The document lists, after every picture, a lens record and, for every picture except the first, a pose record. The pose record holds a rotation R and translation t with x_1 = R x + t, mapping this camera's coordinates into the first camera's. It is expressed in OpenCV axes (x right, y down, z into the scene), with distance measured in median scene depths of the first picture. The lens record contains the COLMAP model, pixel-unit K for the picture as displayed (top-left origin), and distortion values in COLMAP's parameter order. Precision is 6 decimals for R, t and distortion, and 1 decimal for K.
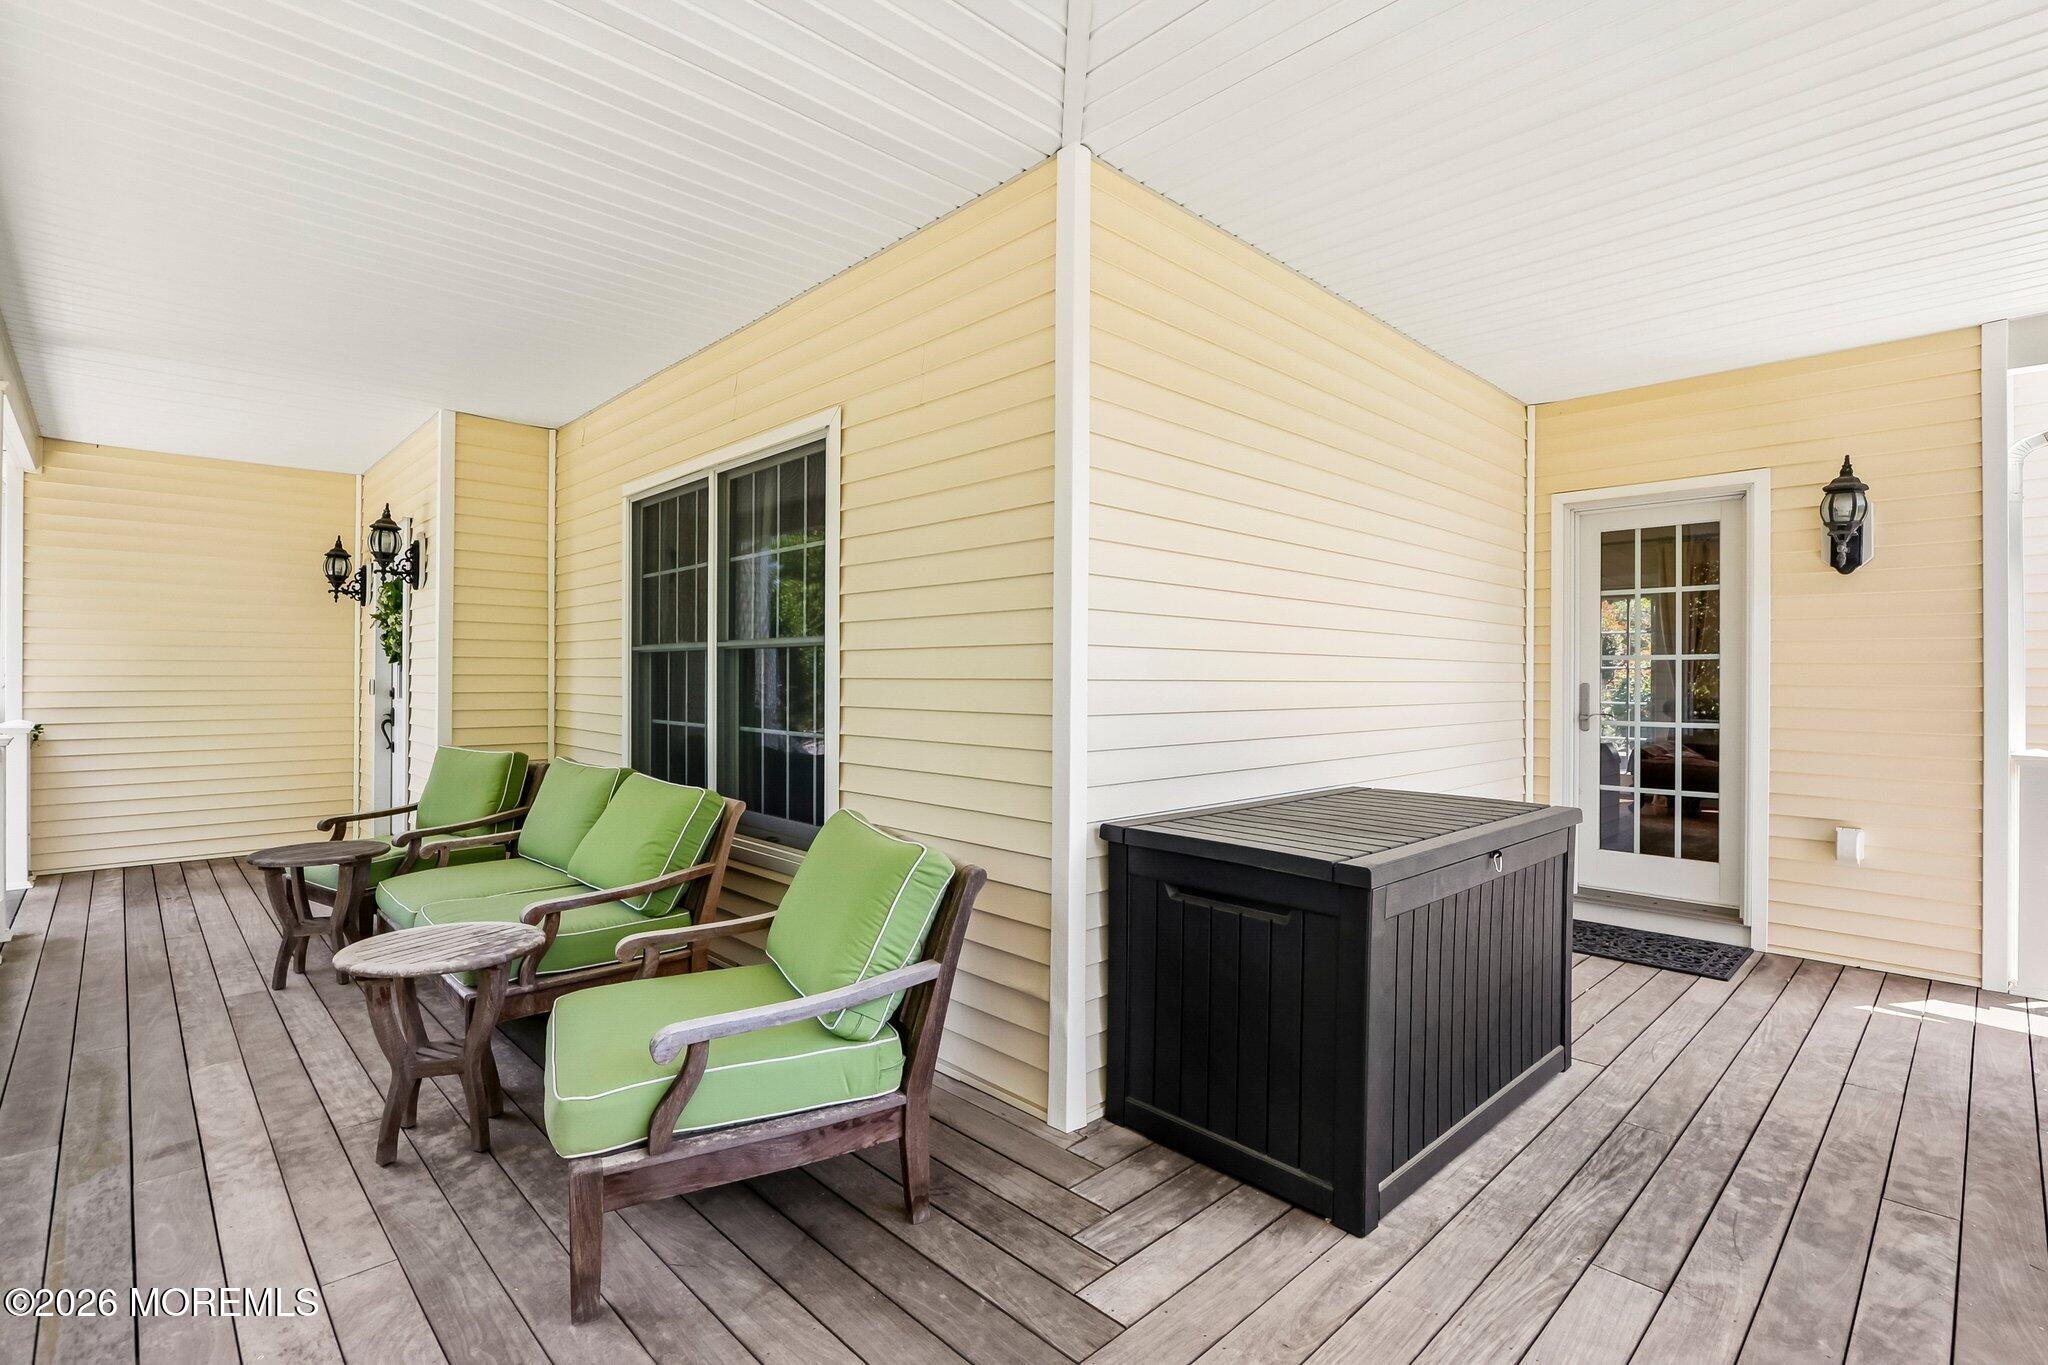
lens RADIAL K [[947.0, 0, 1010.1], [0, 947.0, 675.0], [0, 0, 1]] dist [-0.007668, -0.000343]
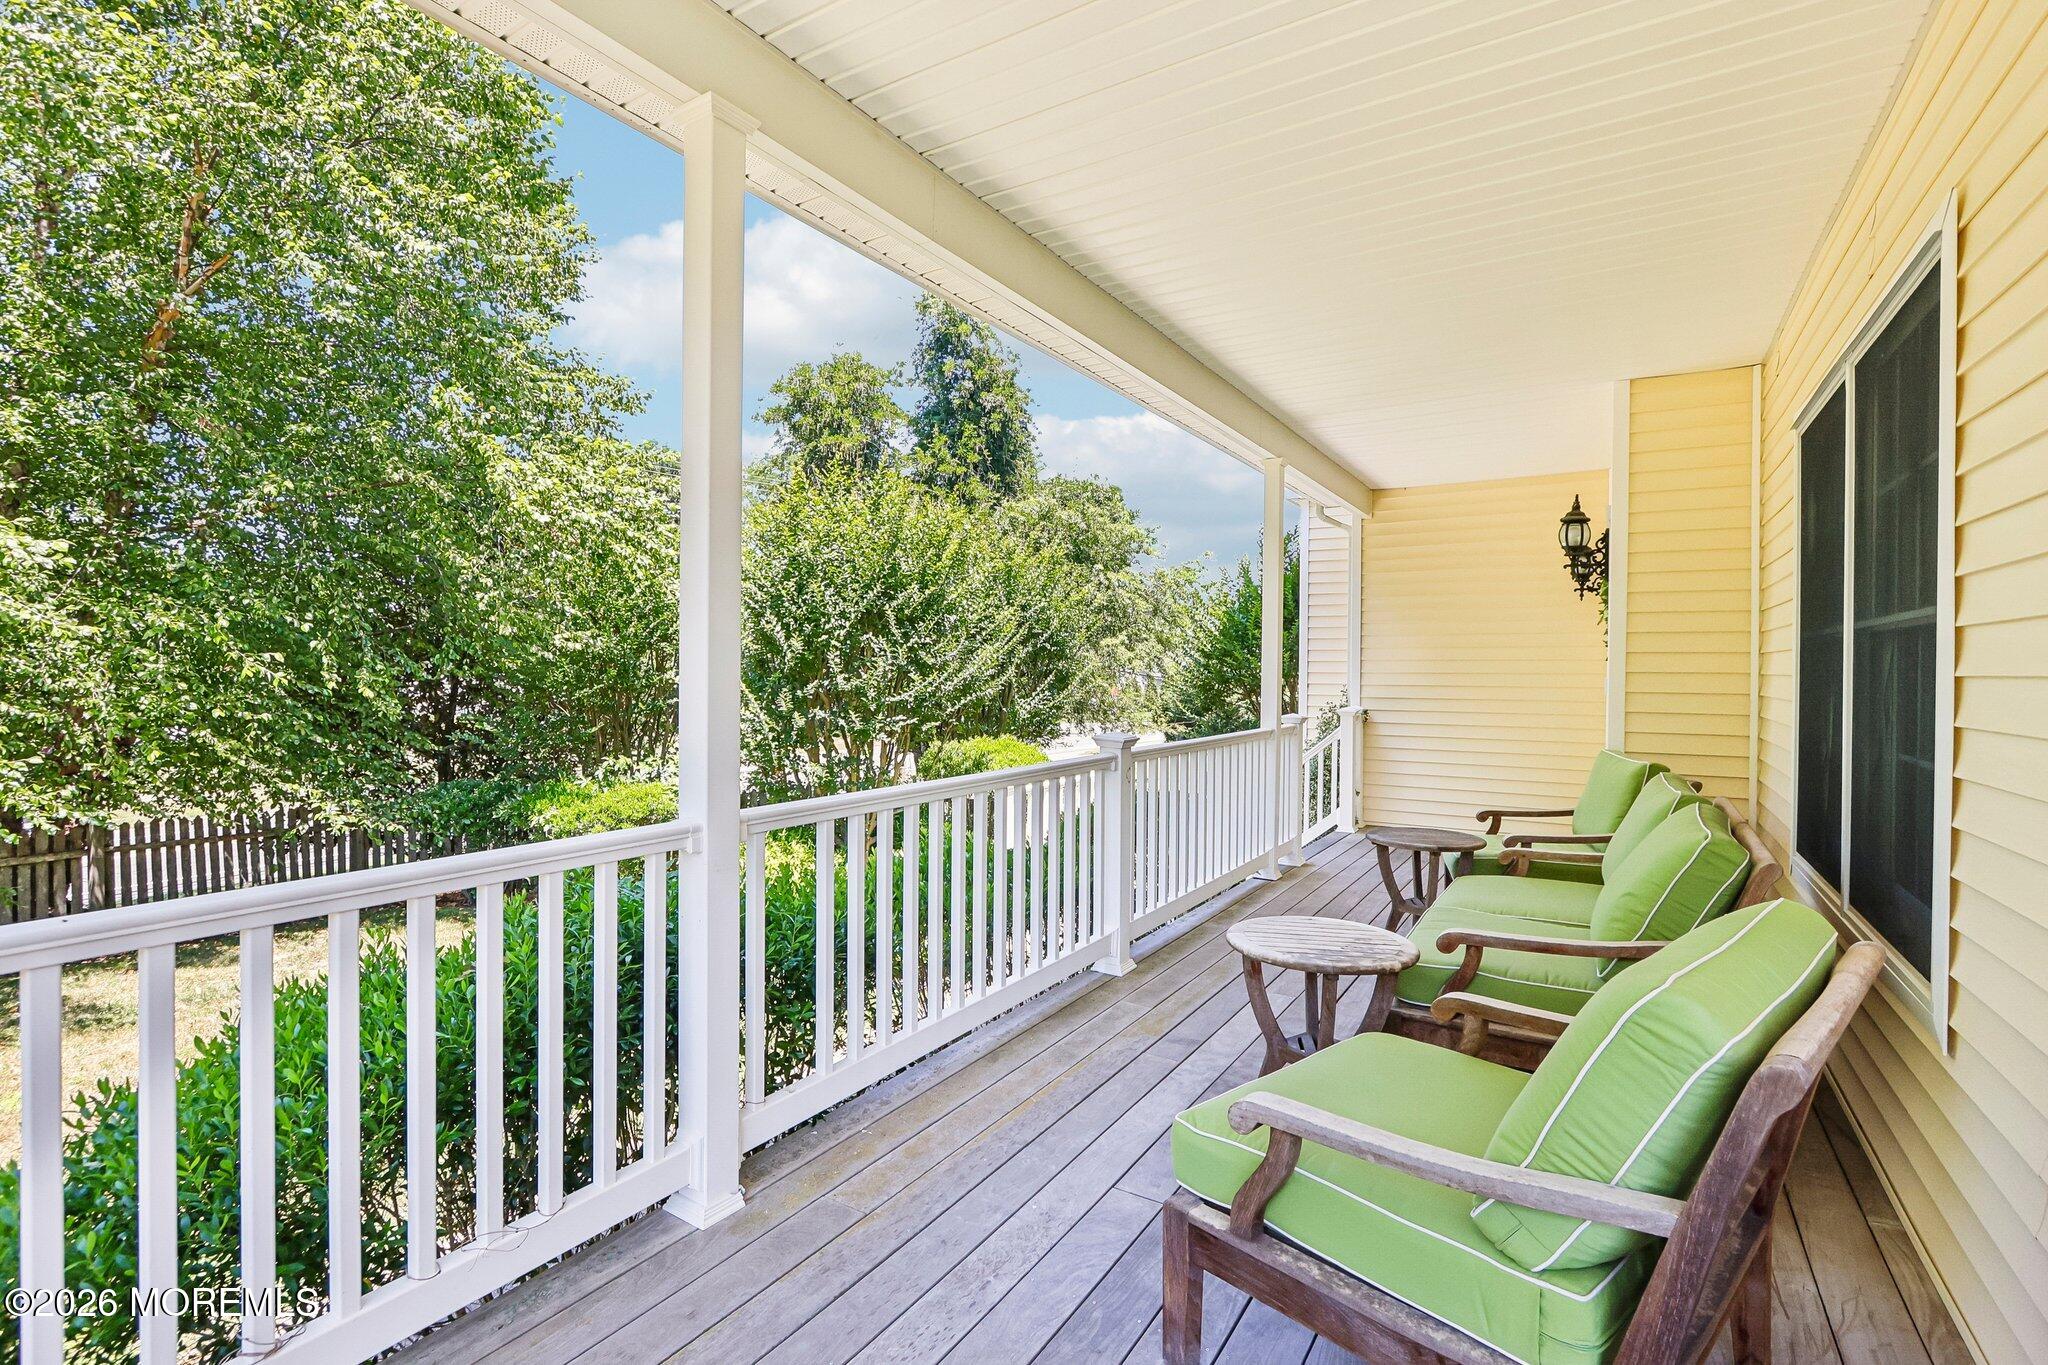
lens RADIAL K [[951.8, 0, 1017.9], [0, 951.8, 673.0], [0, 0, 1]] dist [-0.018157, 0.000238]
pose [[0.248980, 0.001624, -0.968507, 0.178043], [-0.004044, 0.999992, 0.000637, 0.003006], [0.968500, 0.003758, 0.248984, 0.271578]]
